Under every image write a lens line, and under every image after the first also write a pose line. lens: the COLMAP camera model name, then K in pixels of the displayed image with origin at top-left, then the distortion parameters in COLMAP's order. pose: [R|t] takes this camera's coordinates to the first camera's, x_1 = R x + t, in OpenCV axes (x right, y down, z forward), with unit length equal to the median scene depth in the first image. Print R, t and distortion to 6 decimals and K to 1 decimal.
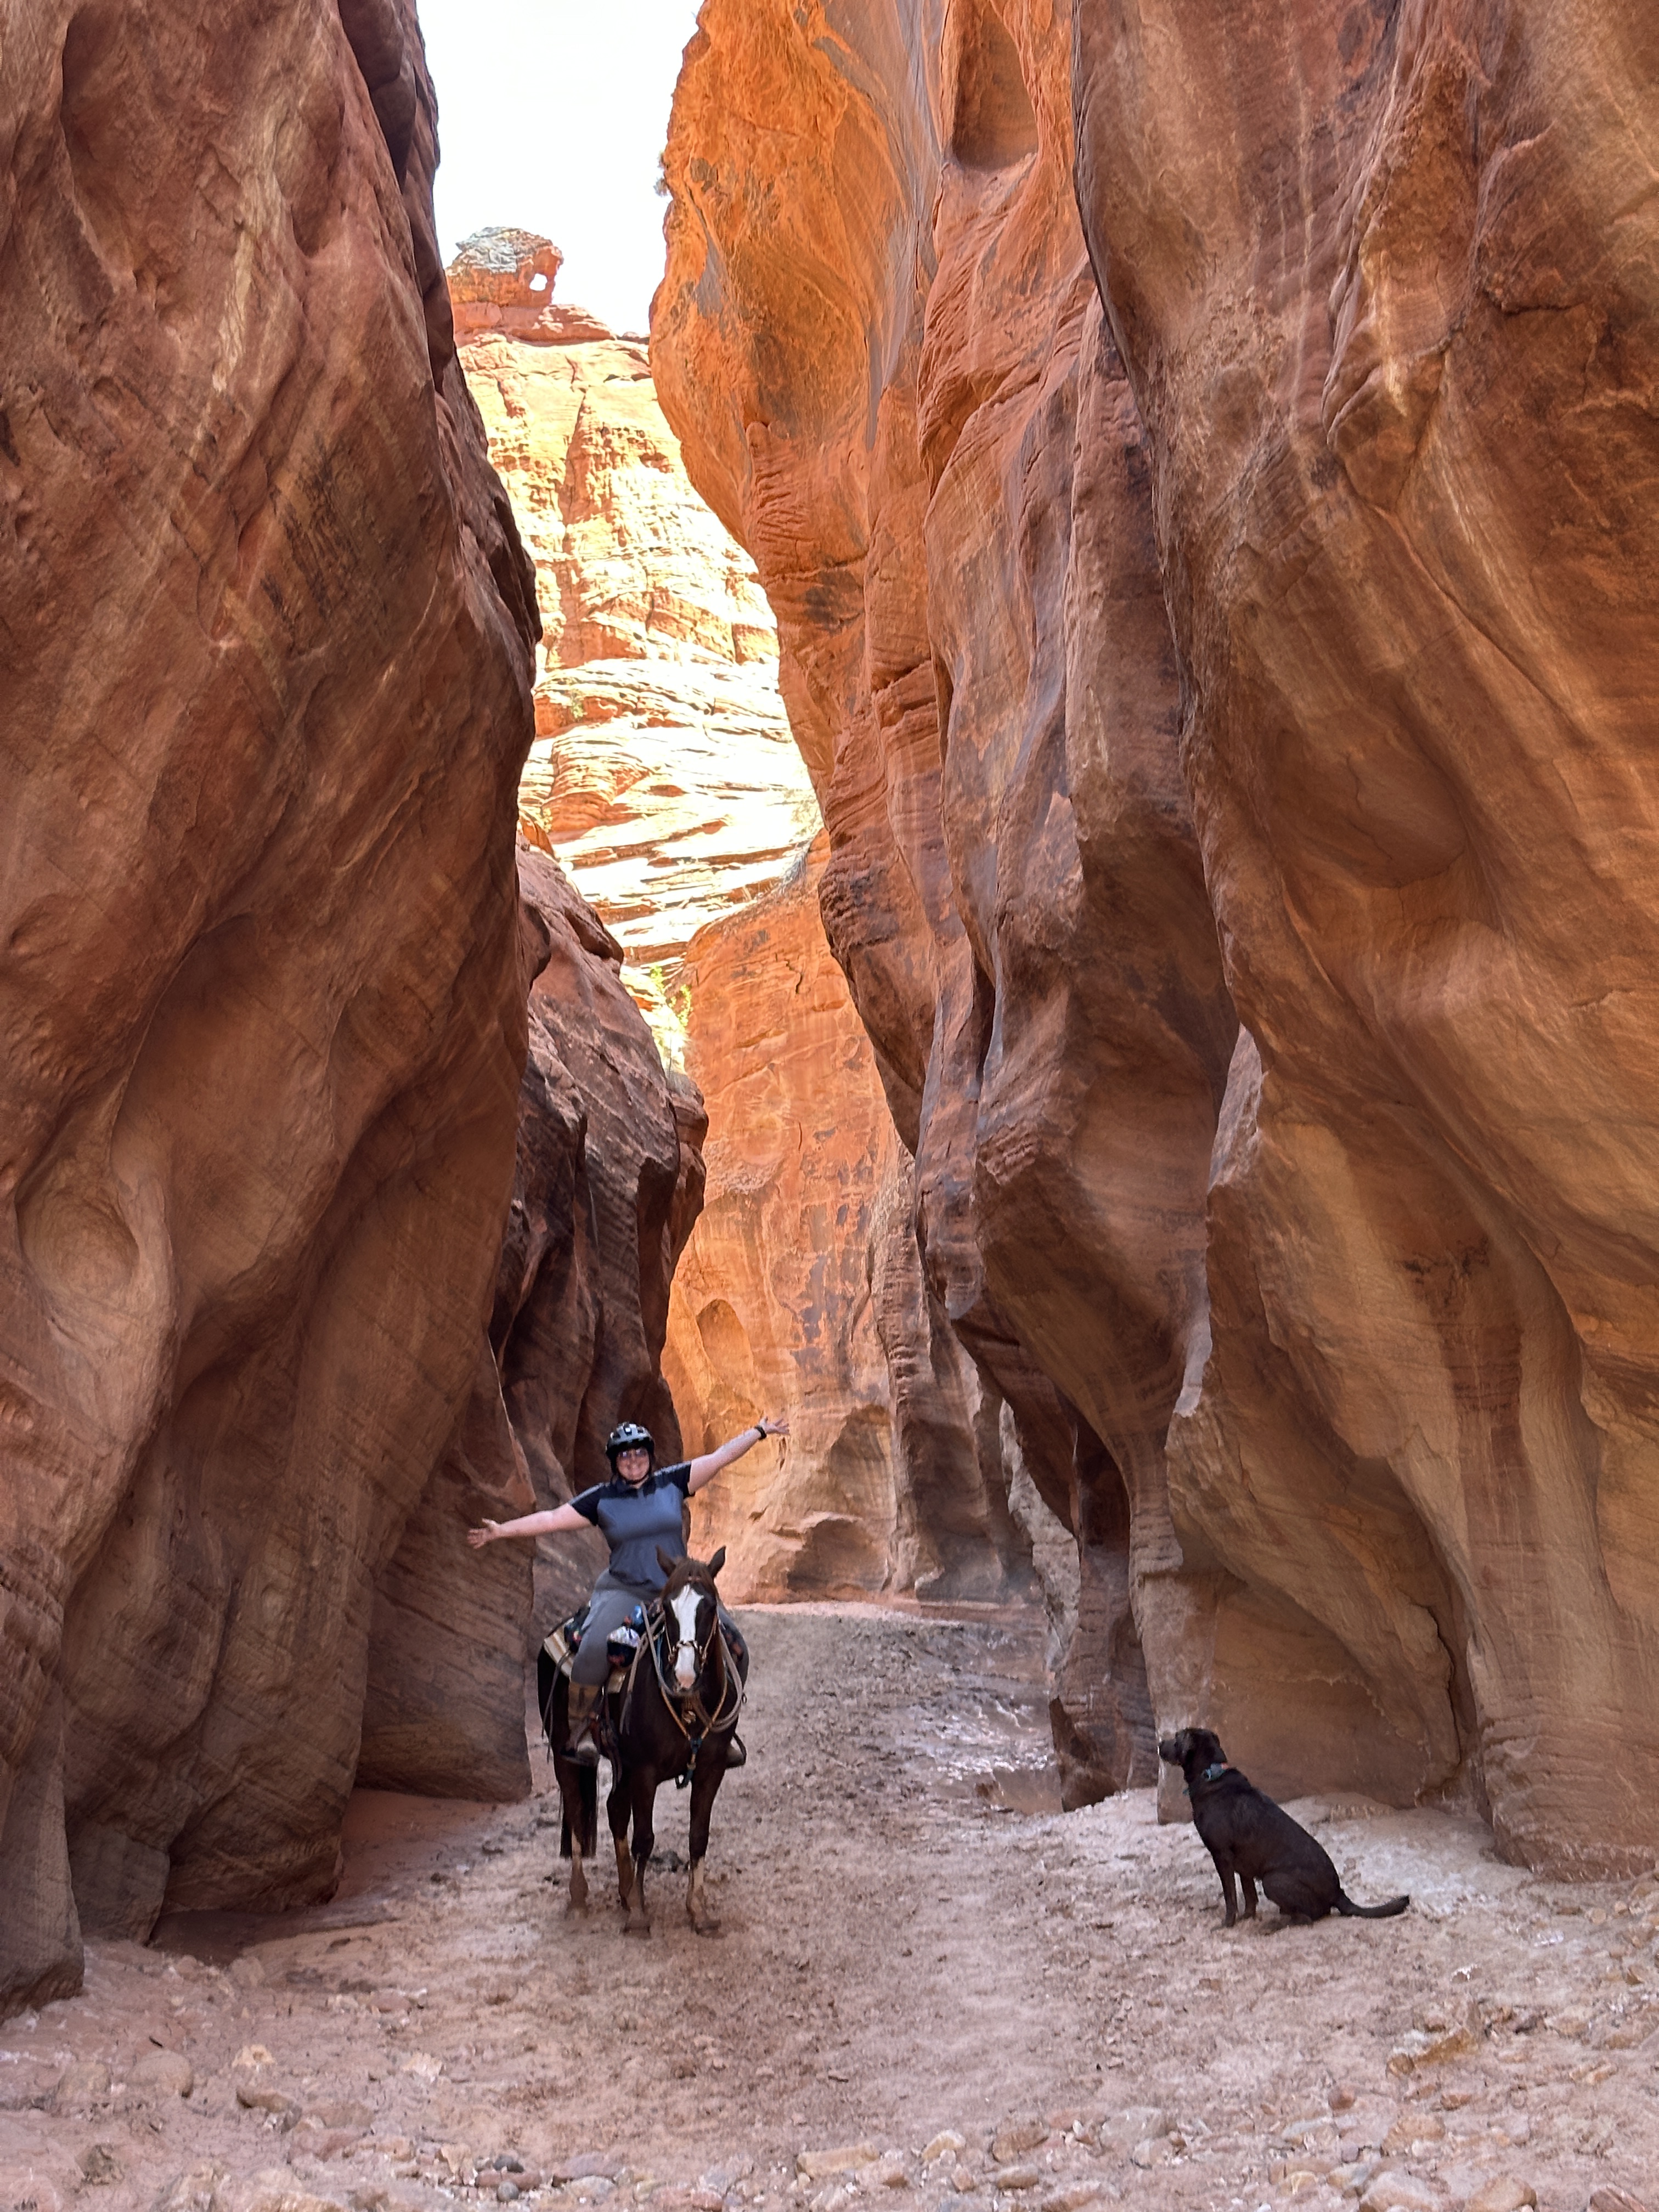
lens RADIAL K [[3163.4, 0, 766.9], [0, 3163.4, 1174.4], [0, 0, 1]] dist [0.194707, 0.028315]
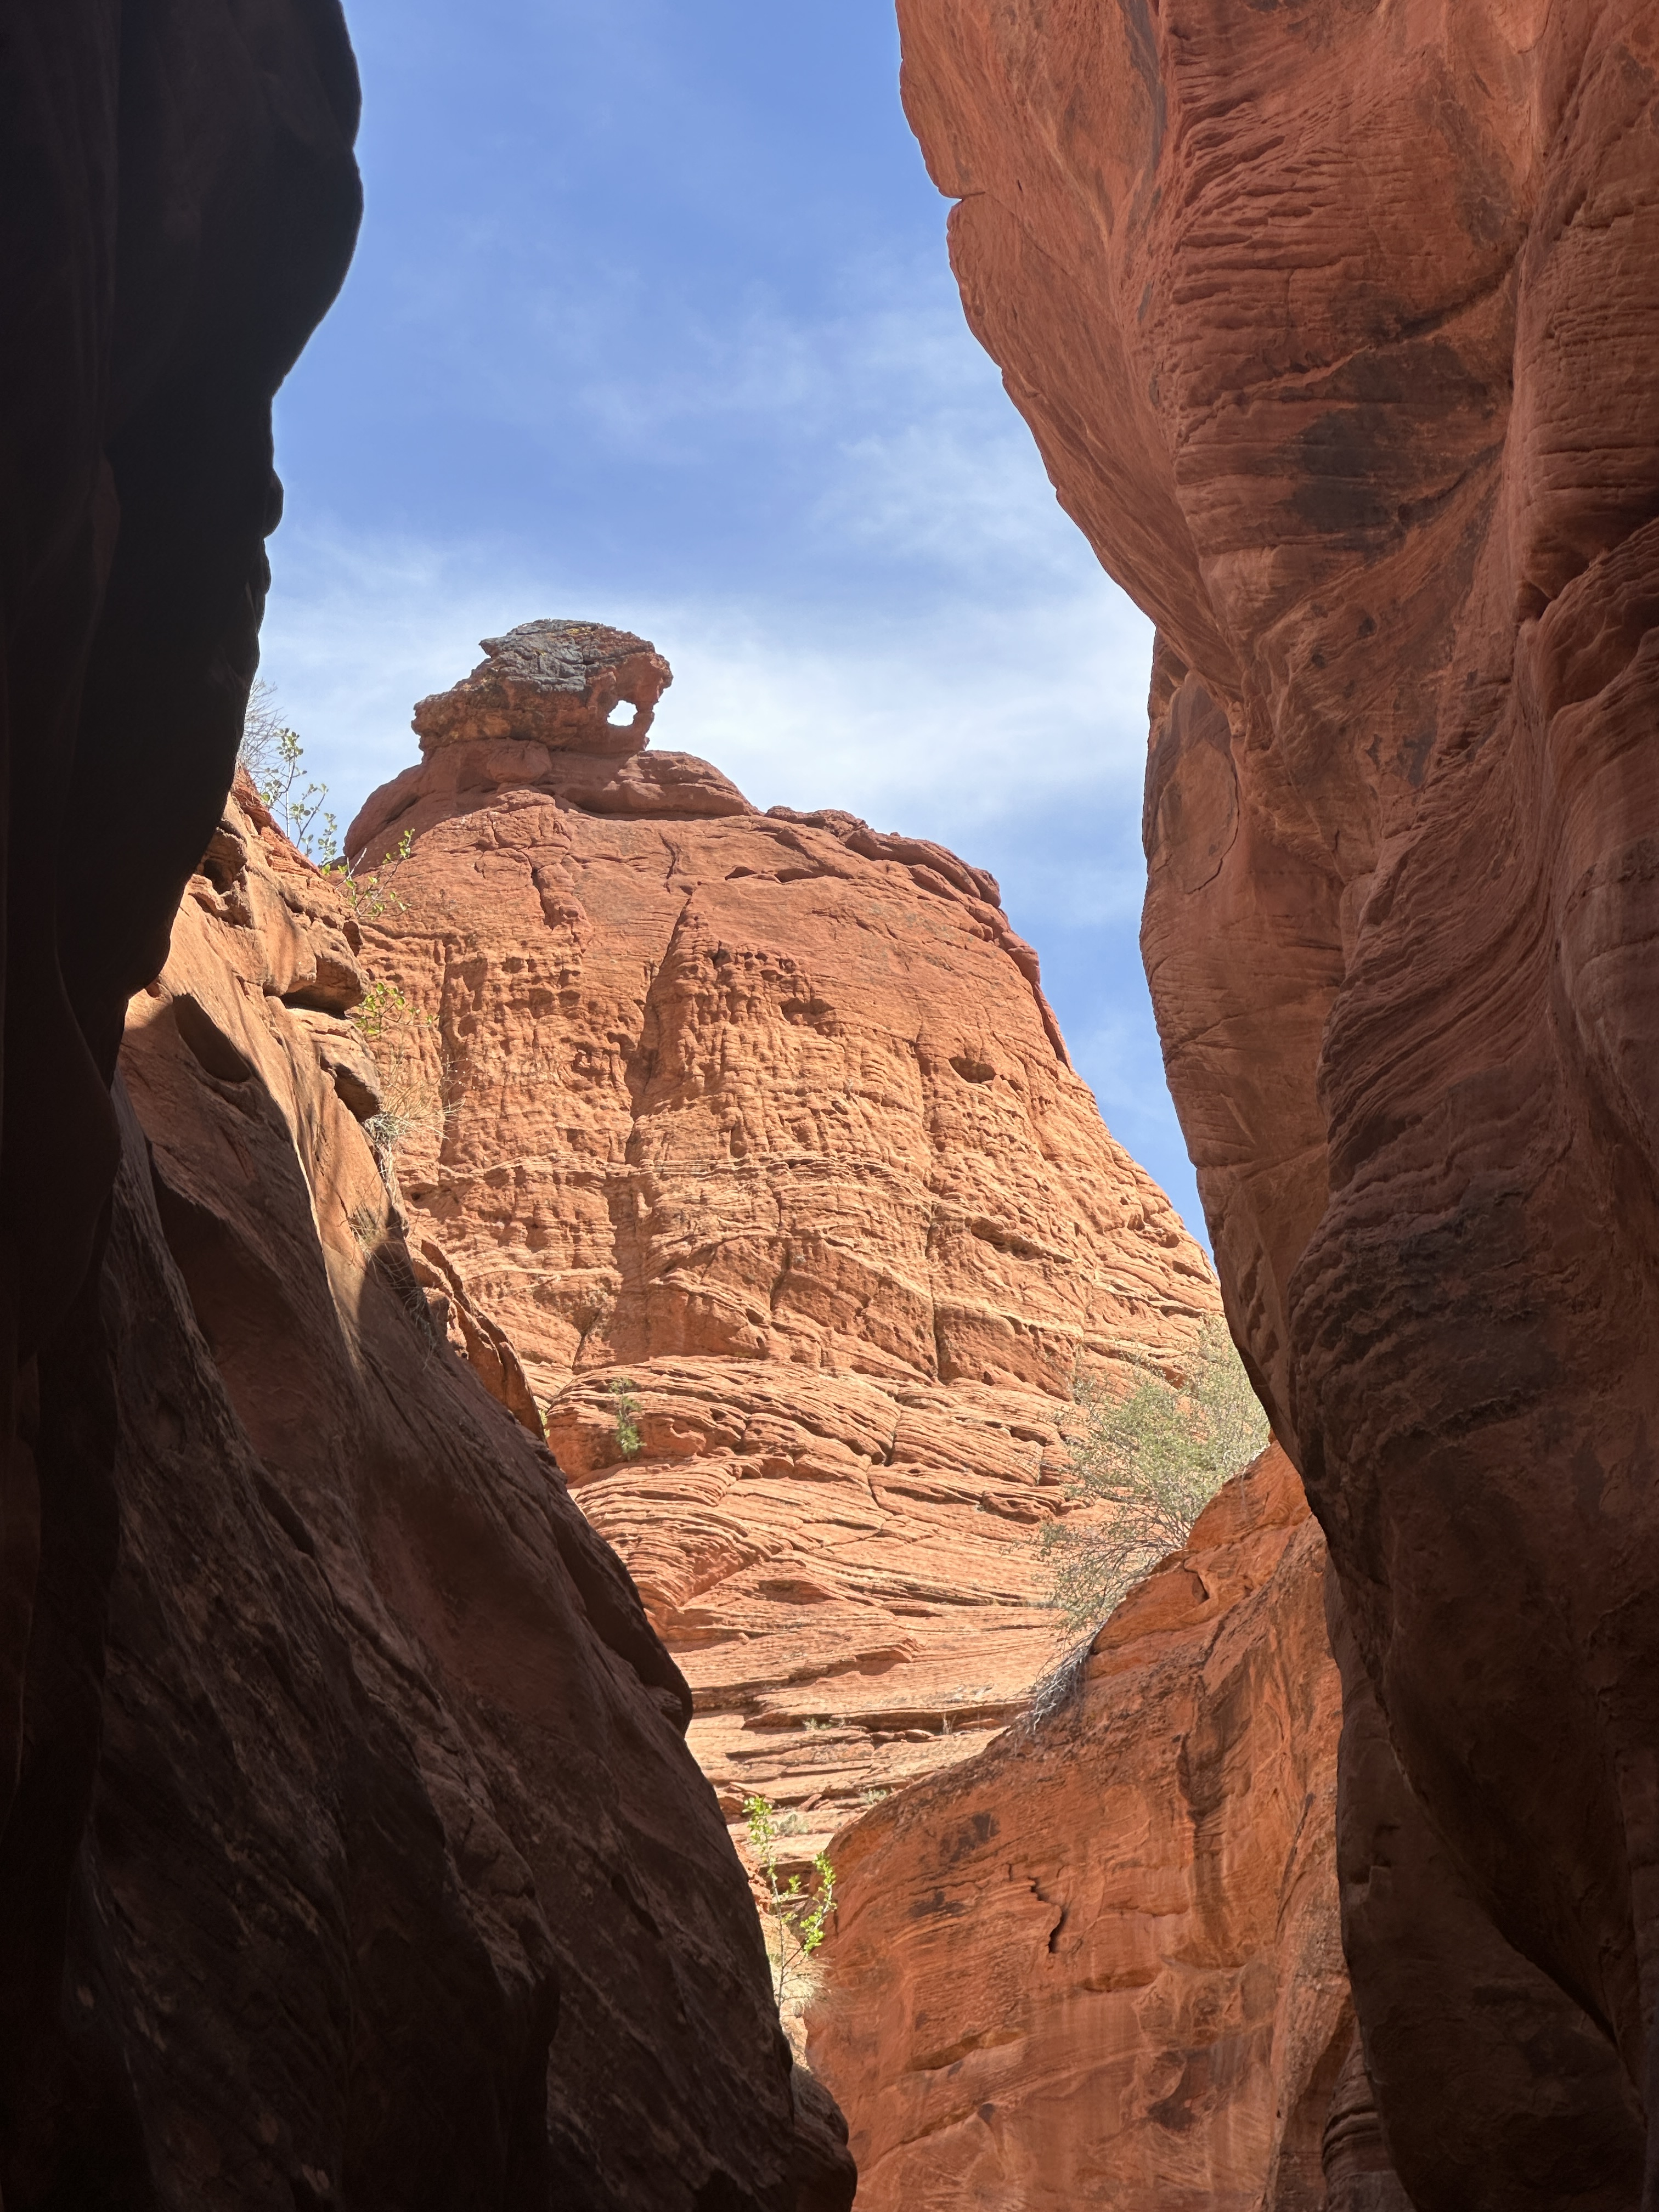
lens RADIAL K [[5074.7, 0, 829.5], [0, 5074.7, 1106.0], [0, 0, 1]] dist [-0.217769, 6.815468]
pose [[0.997633, 0.063055, -0.027440, -0.010235], [-0.068031, 0.963188, -0.260079, 0.018758], [0.010030, 0.261330, 0.965197, 0.249953]]
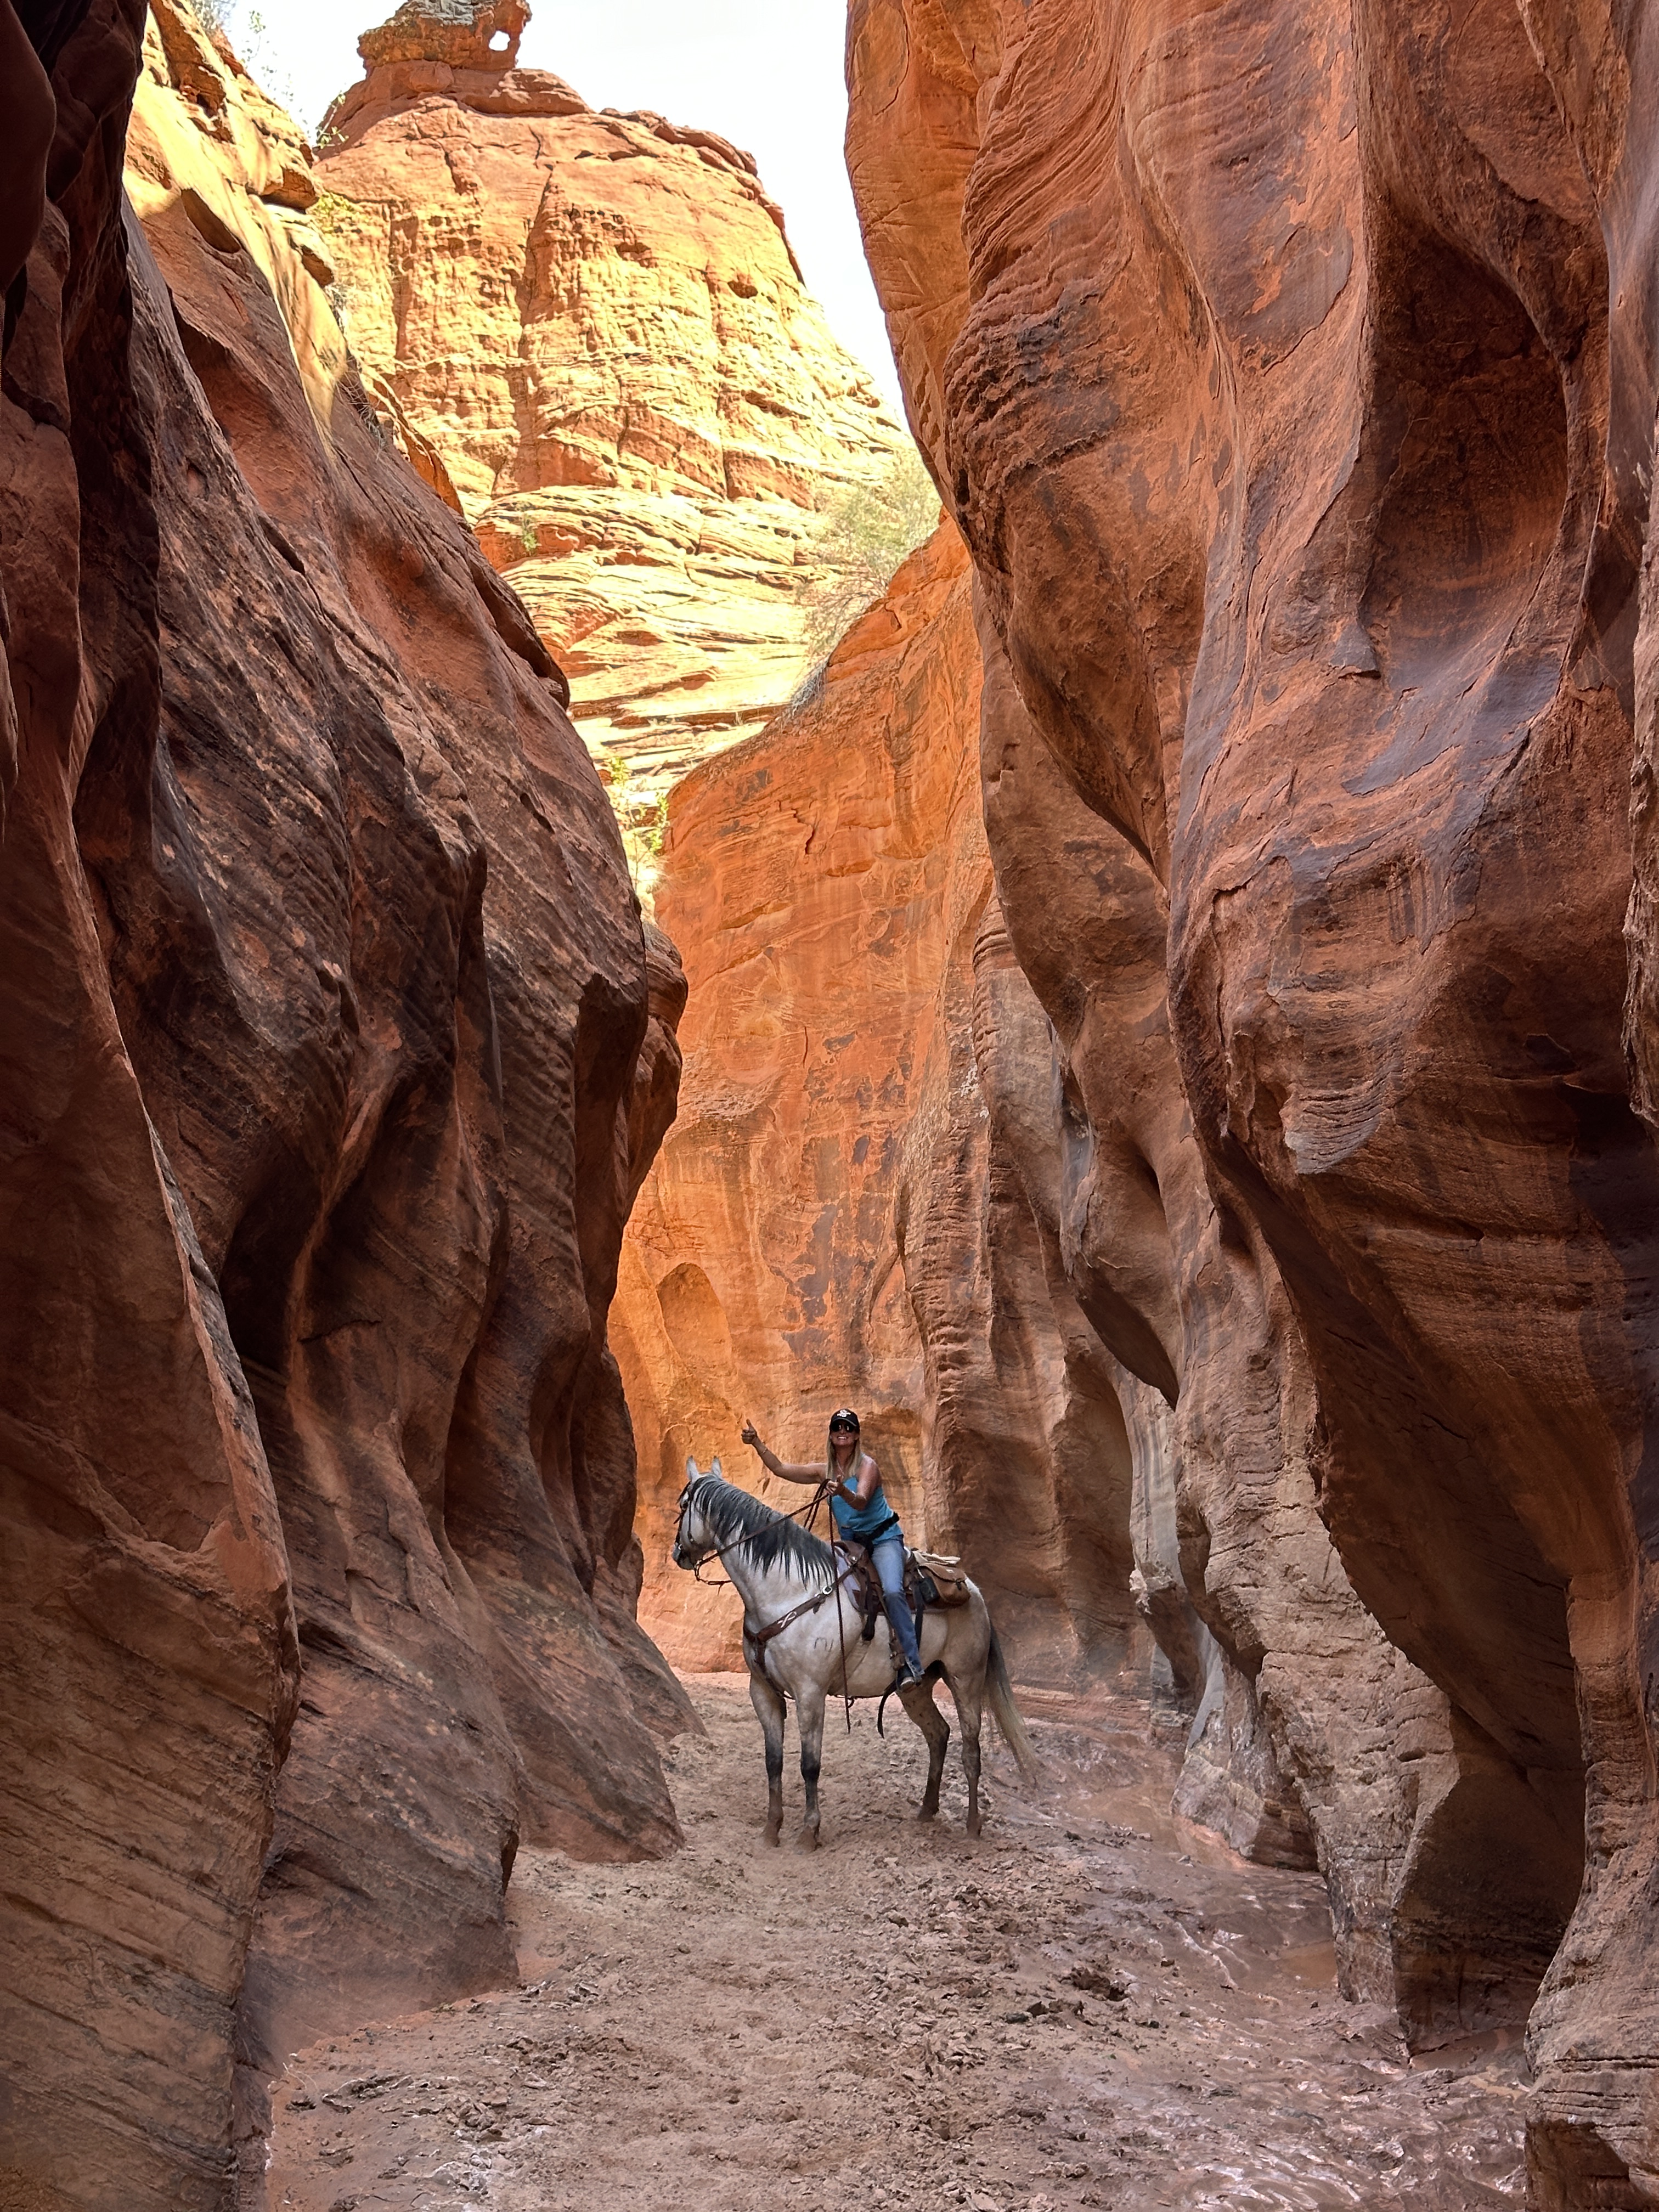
lens RADIAL K [[3135.8, 0, 838.2], [0, 3135.8, 1149.0], [0, 0, 1]] dist [0.172423, -0.205162]
pose [[0.998793, 0.031907, 0.037337, -0.008439], [-0.031386, 0.999403, -0.014475, 0.022537], [-0.037776, 0.013286, 0.999198, 0.261907]]
